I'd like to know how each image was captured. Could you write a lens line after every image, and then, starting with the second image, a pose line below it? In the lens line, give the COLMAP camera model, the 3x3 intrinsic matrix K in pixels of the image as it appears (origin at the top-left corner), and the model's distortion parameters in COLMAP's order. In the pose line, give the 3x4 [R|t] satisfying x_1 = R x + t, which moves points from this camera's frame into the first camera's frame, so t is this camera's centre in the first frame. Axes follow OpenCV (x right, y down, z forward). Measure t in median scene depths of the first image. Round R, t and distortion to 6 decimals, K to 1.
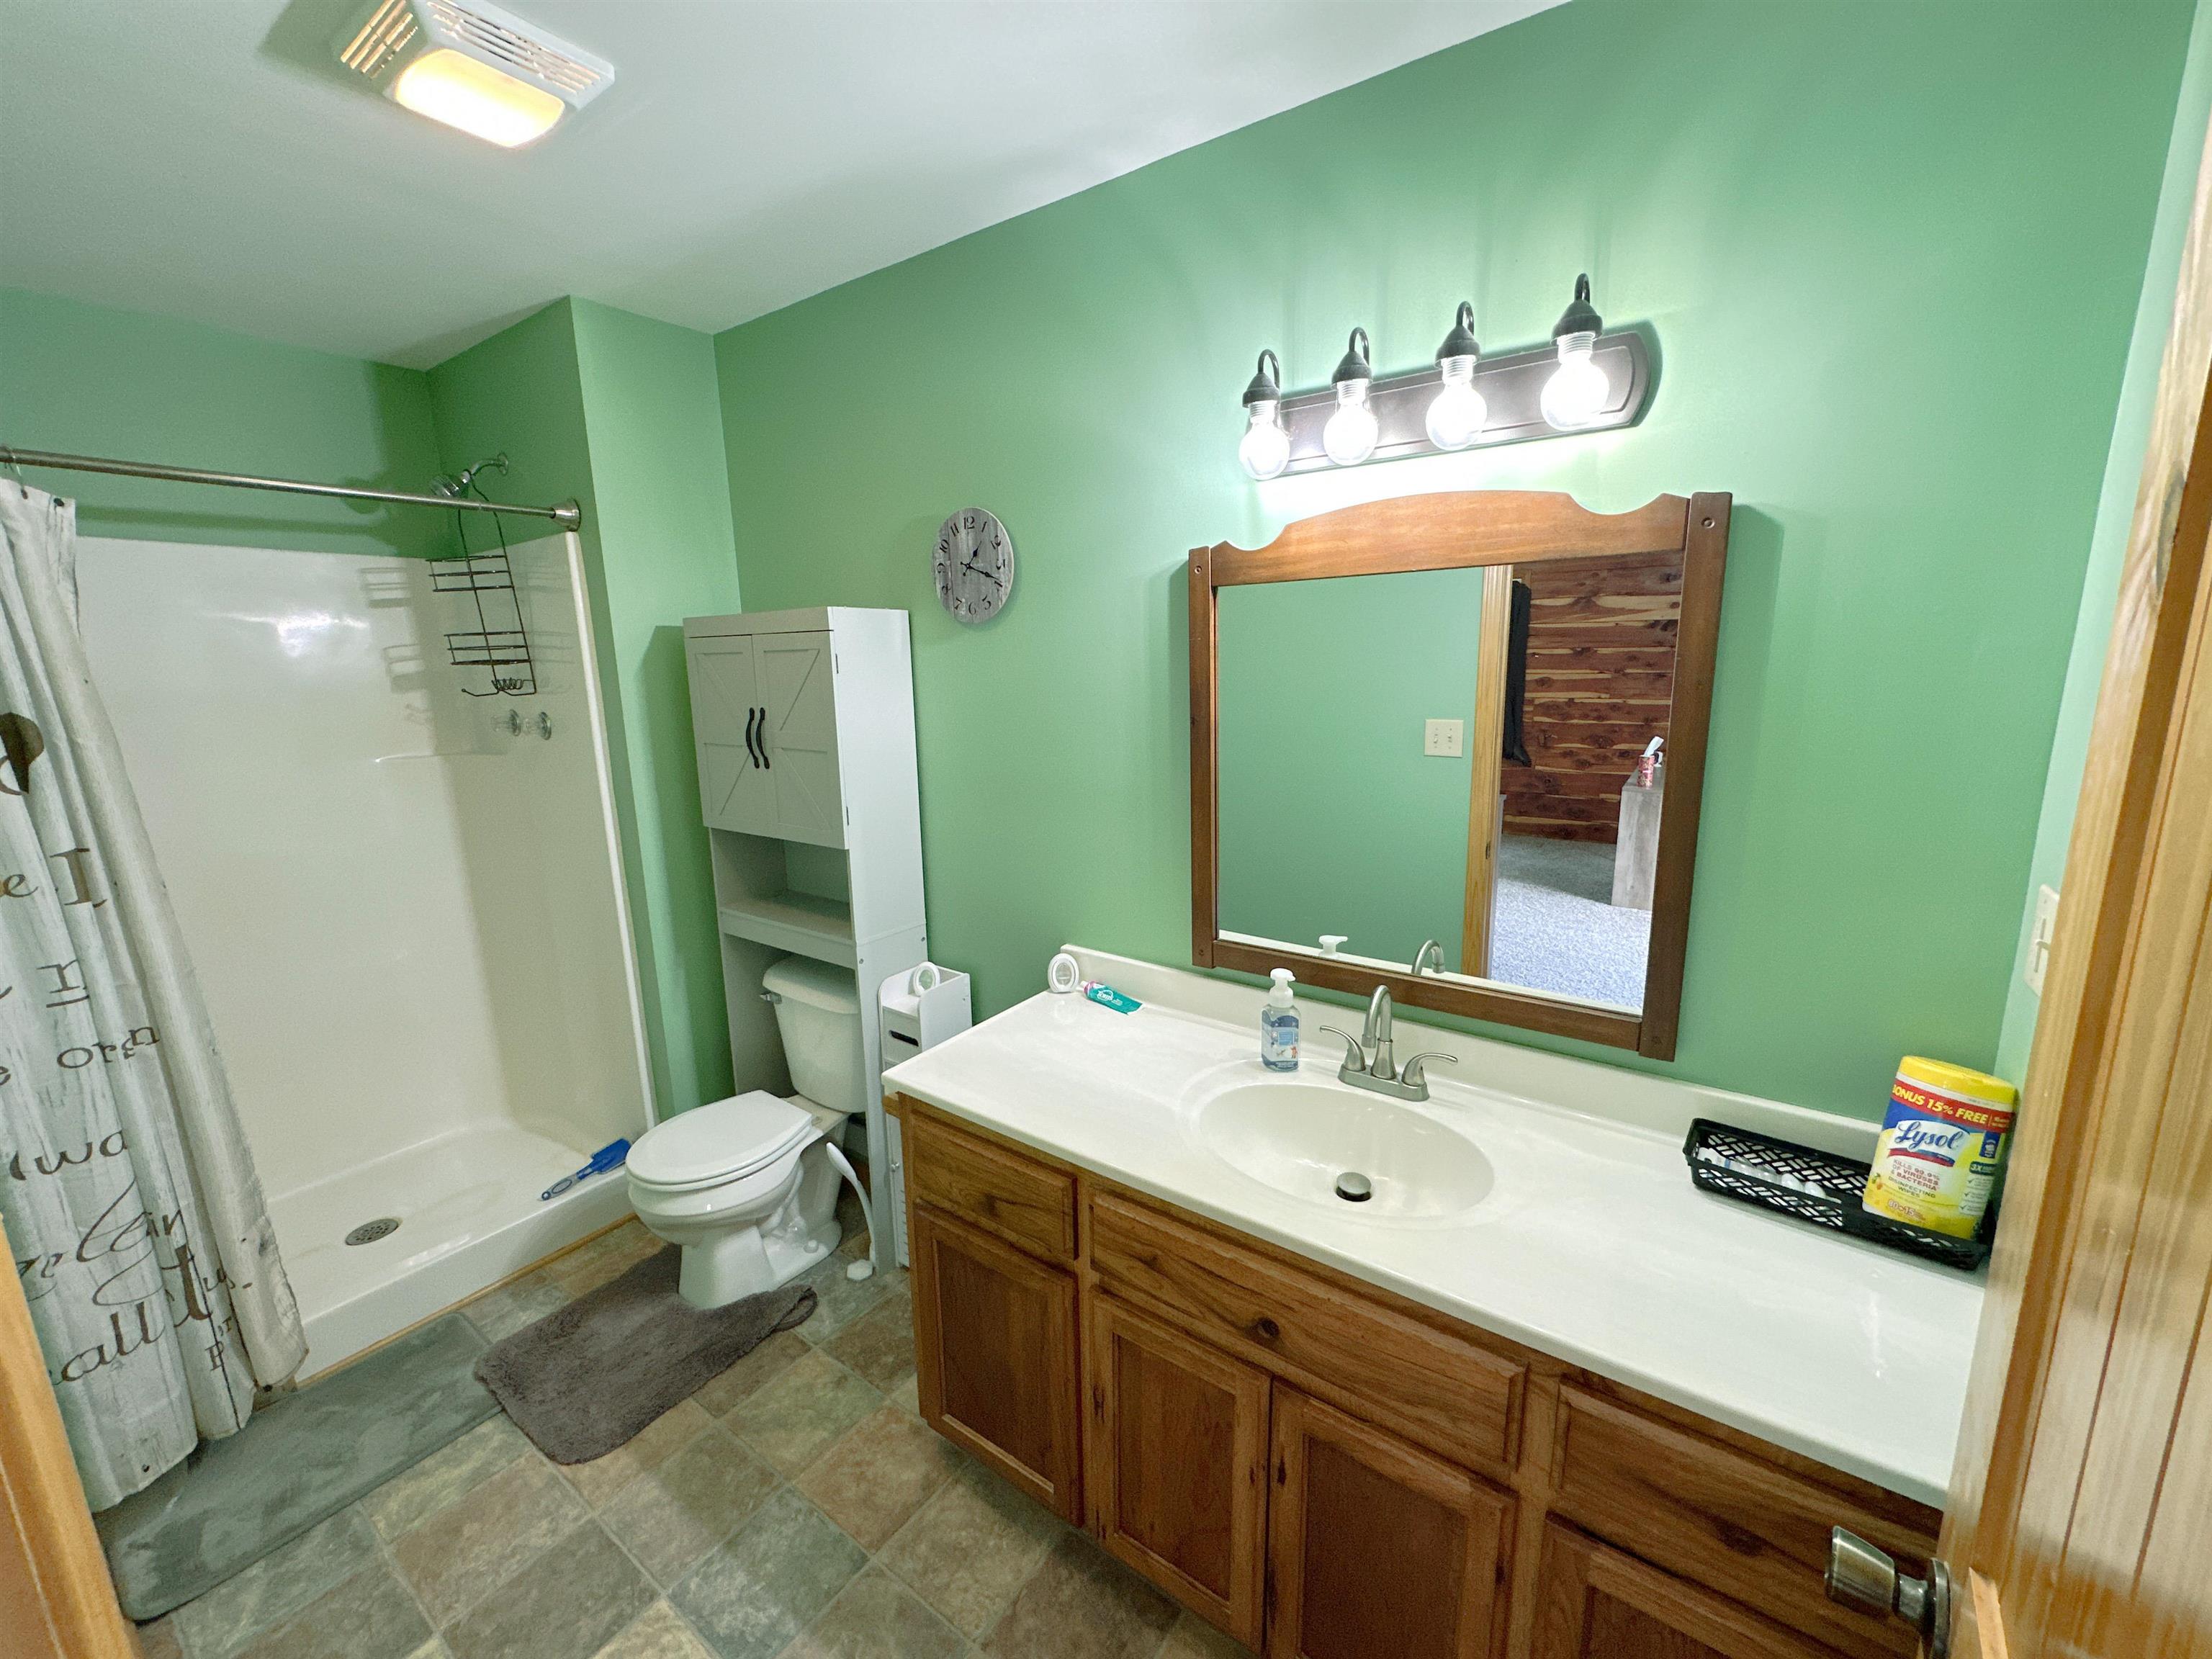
lens RADIAL K [[911.8, 0, 1109.4], [0, 911.8, 824.3], [0, 0, 1]] dist [-0.008210, 0.000744]
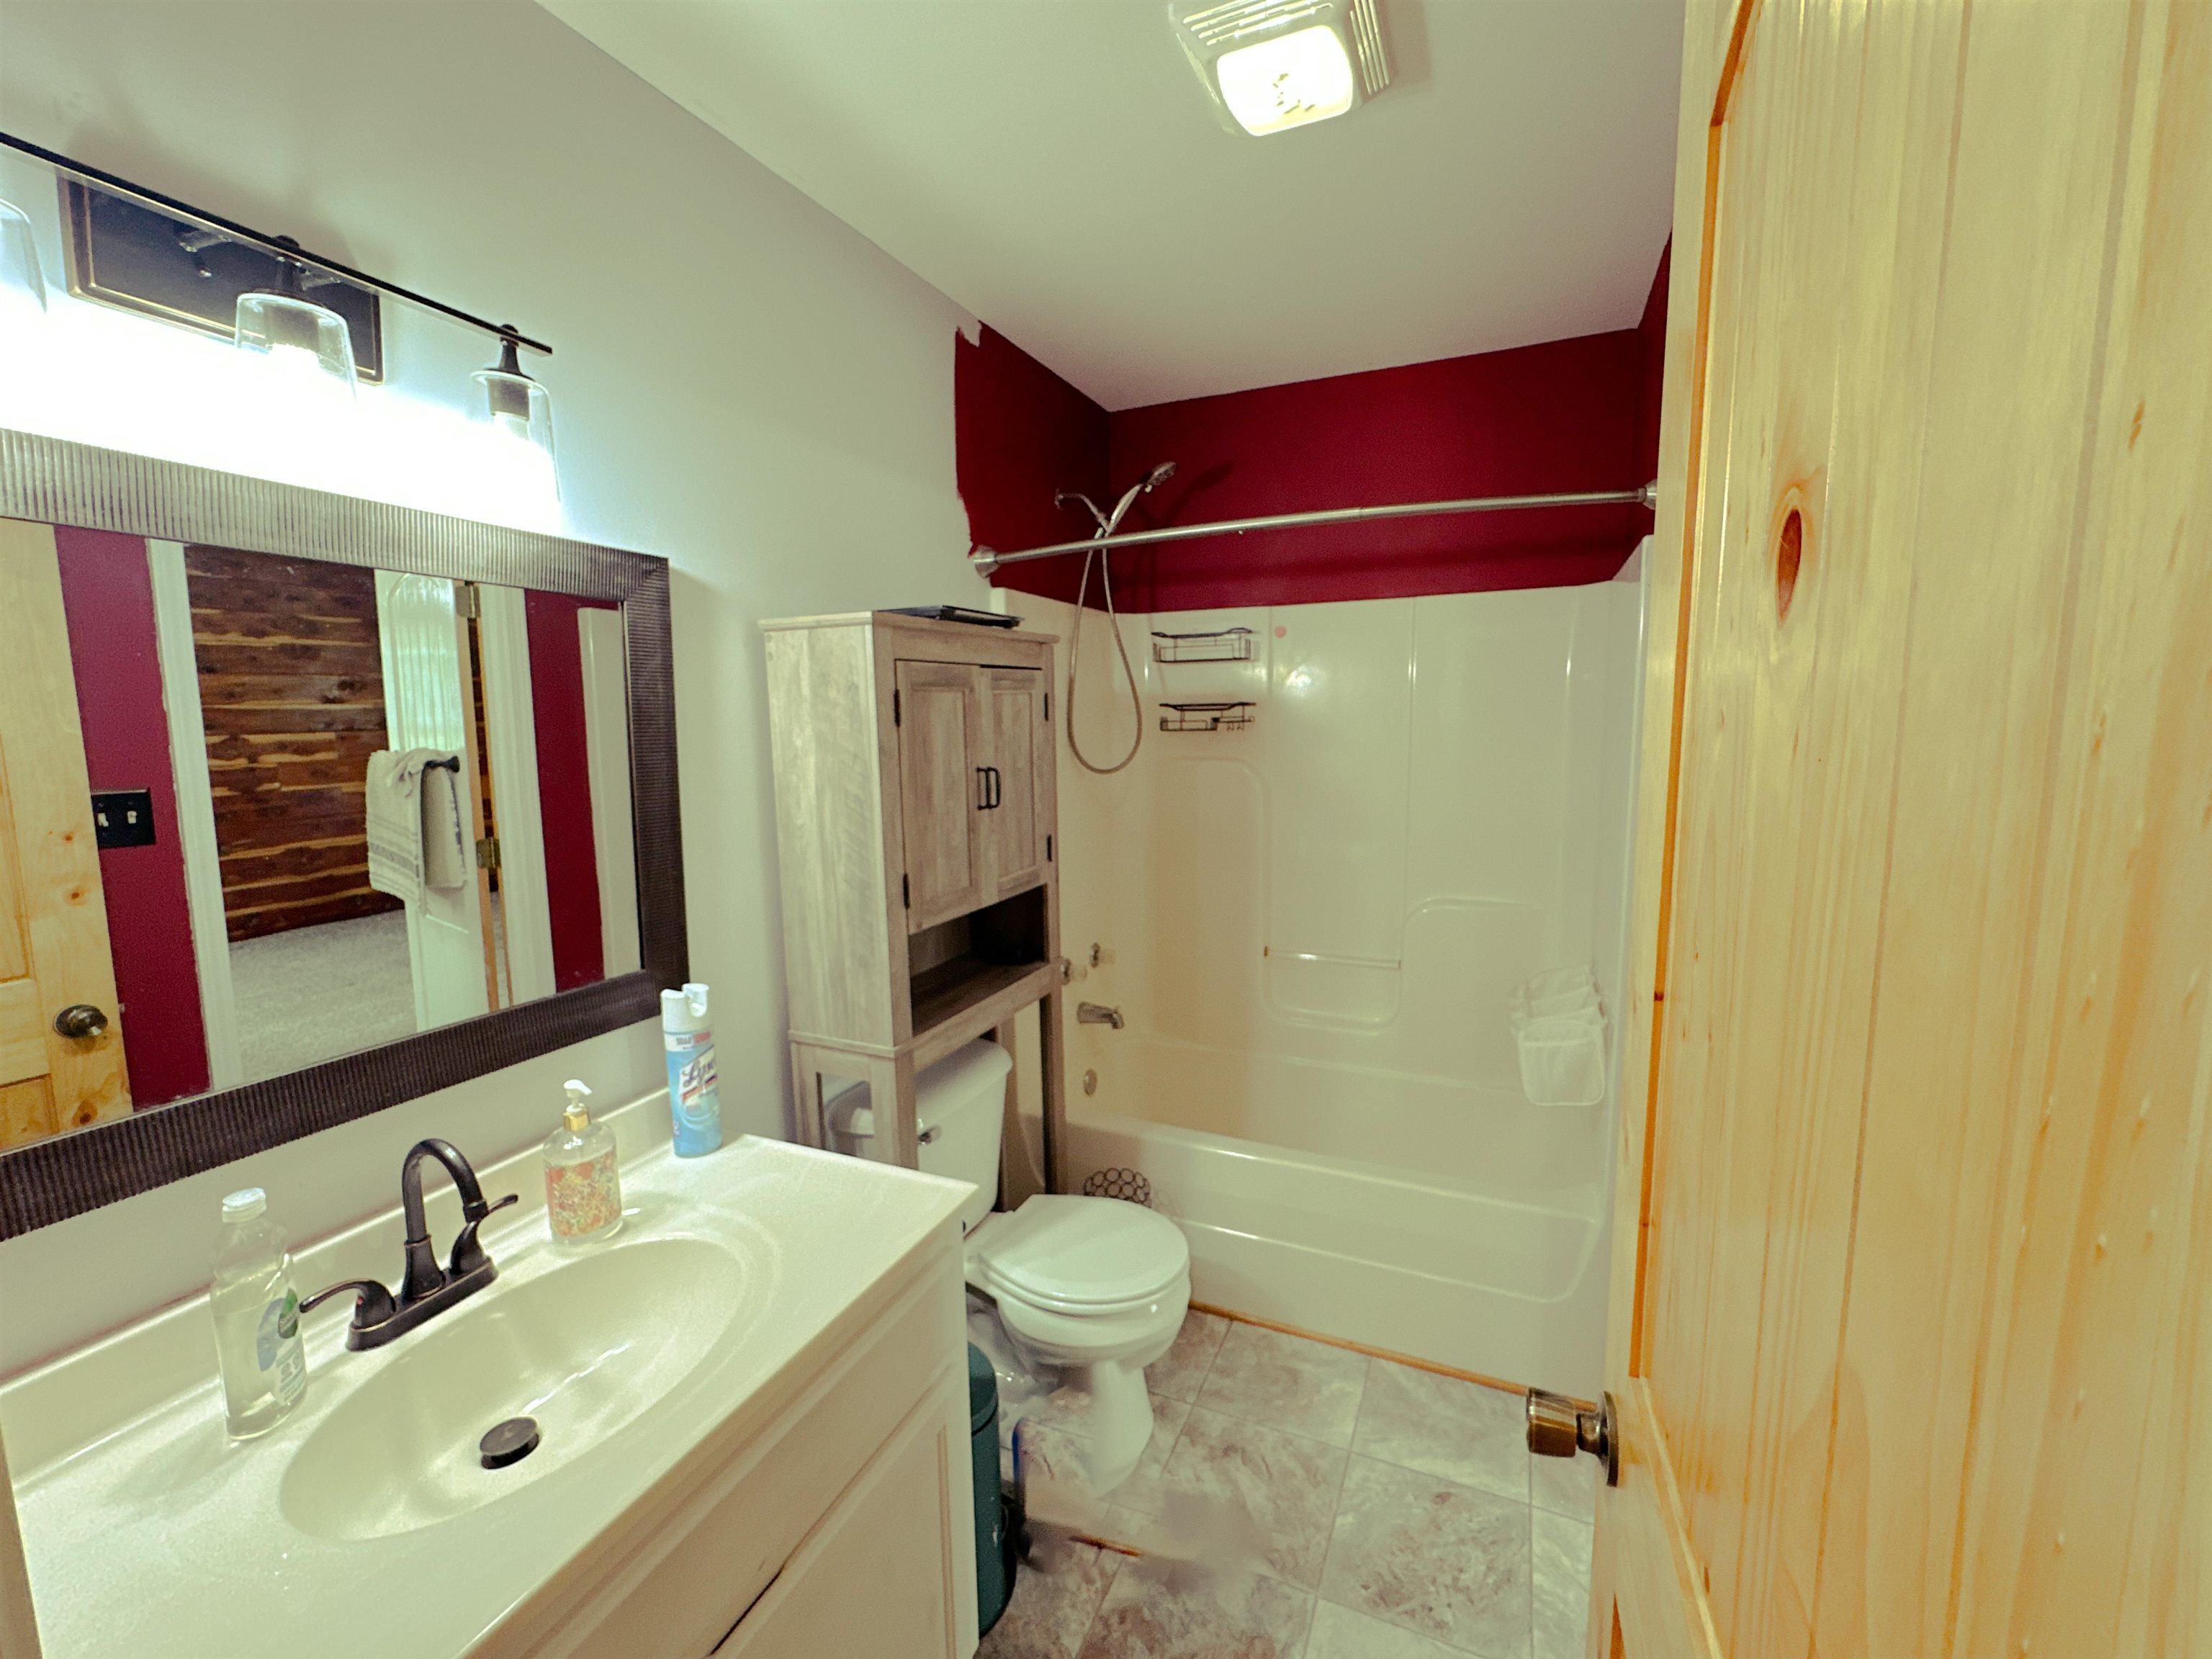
lens RADIAL K [[911.8, 0, 1109.4], [0, 911.8, 824.3], [0, 0, 1]] dist [-0.008210, 0.000744]
pose [[-0.193641, -0.096314, 0.976333, -0.450965], [0.196570, 0.971180, 0.134793, -0.060787], [-0.961178, 0.218020, -0.169128, 0.557787]]
